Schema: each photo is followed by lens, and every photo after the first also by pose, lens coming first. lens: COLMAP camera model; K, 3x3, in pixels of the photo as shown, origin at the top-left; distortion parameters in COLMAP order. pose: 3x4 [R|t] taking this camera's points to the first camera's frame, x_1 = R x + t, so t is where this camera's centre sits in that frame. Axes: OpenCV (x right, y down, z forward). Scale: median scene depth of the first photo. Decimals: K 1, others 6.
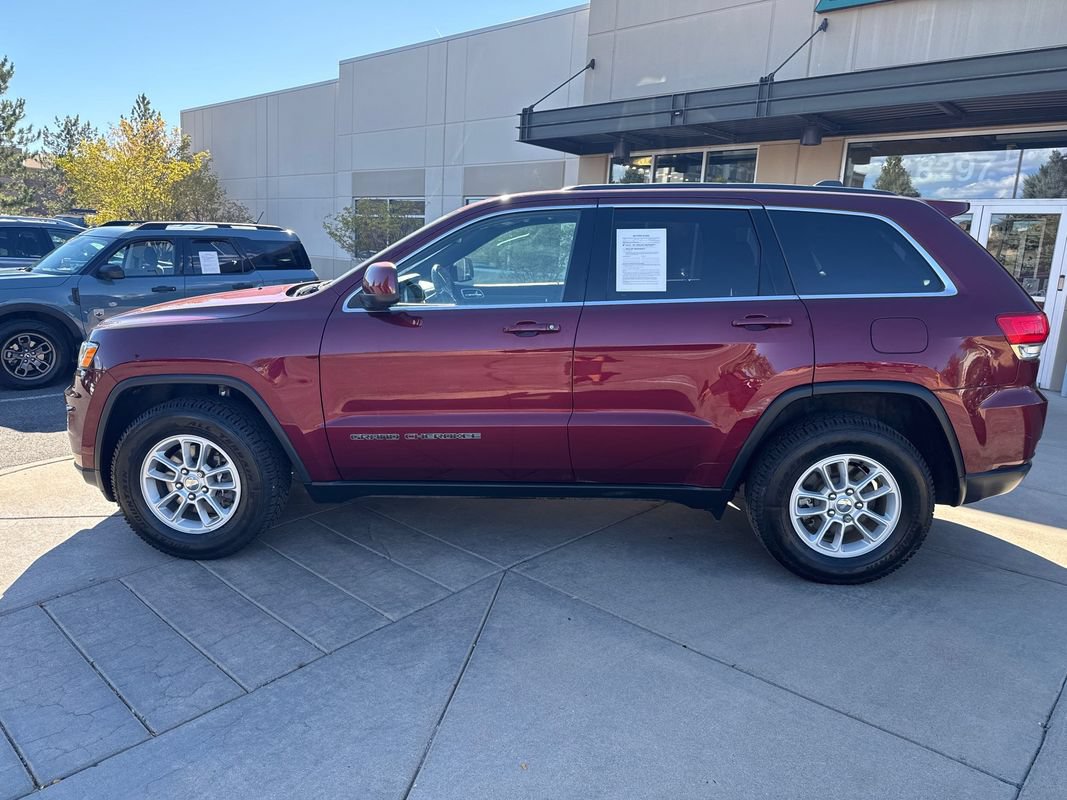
lens RADIAL K [[750.9, 0, 539.0], [0, 750.9, 399.8], [0, 0, 1]] dist [0.048947, -0.053105]
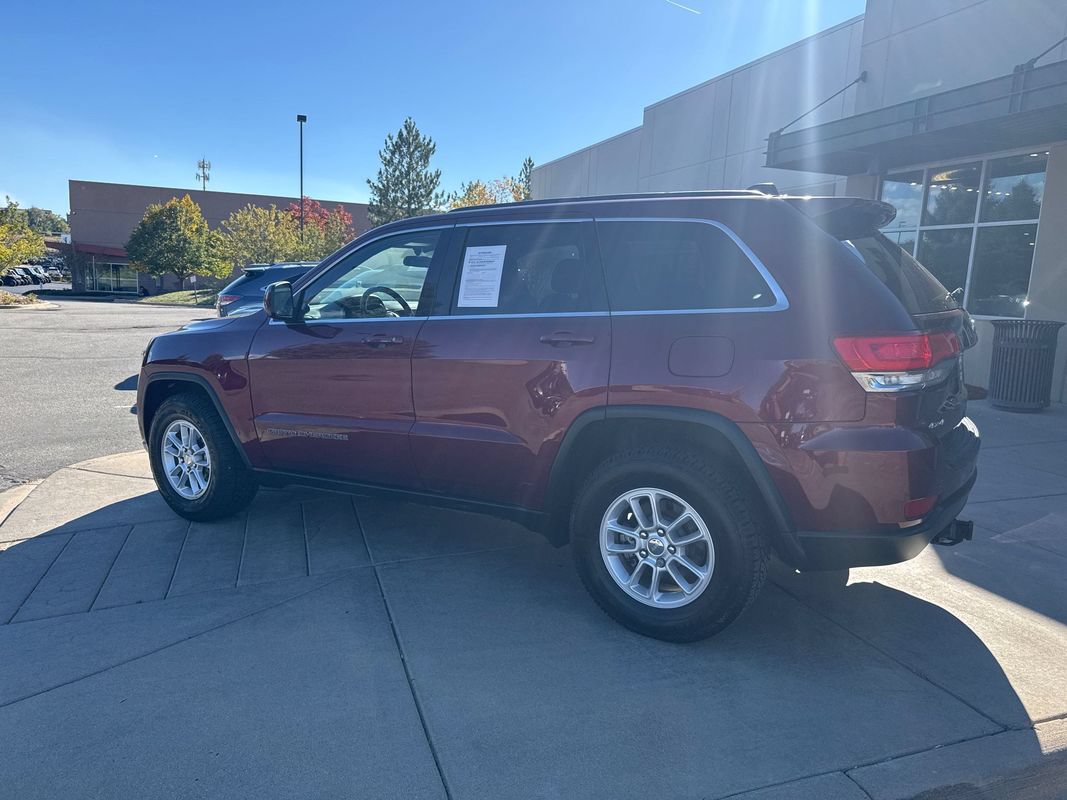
lens RADIAL K [[750.9, 0, 539.0], [0, 750.9, 399.8], [0, 0, 1]] dist [0.048947, -0.053105]
pose [[0.884991, 0.053199, -0.462558, 0.678320], [-0.075955, 0.996639, -0.030696, 0.005722], [0.459370, 0.062300, 0.886057, 0.145450]]
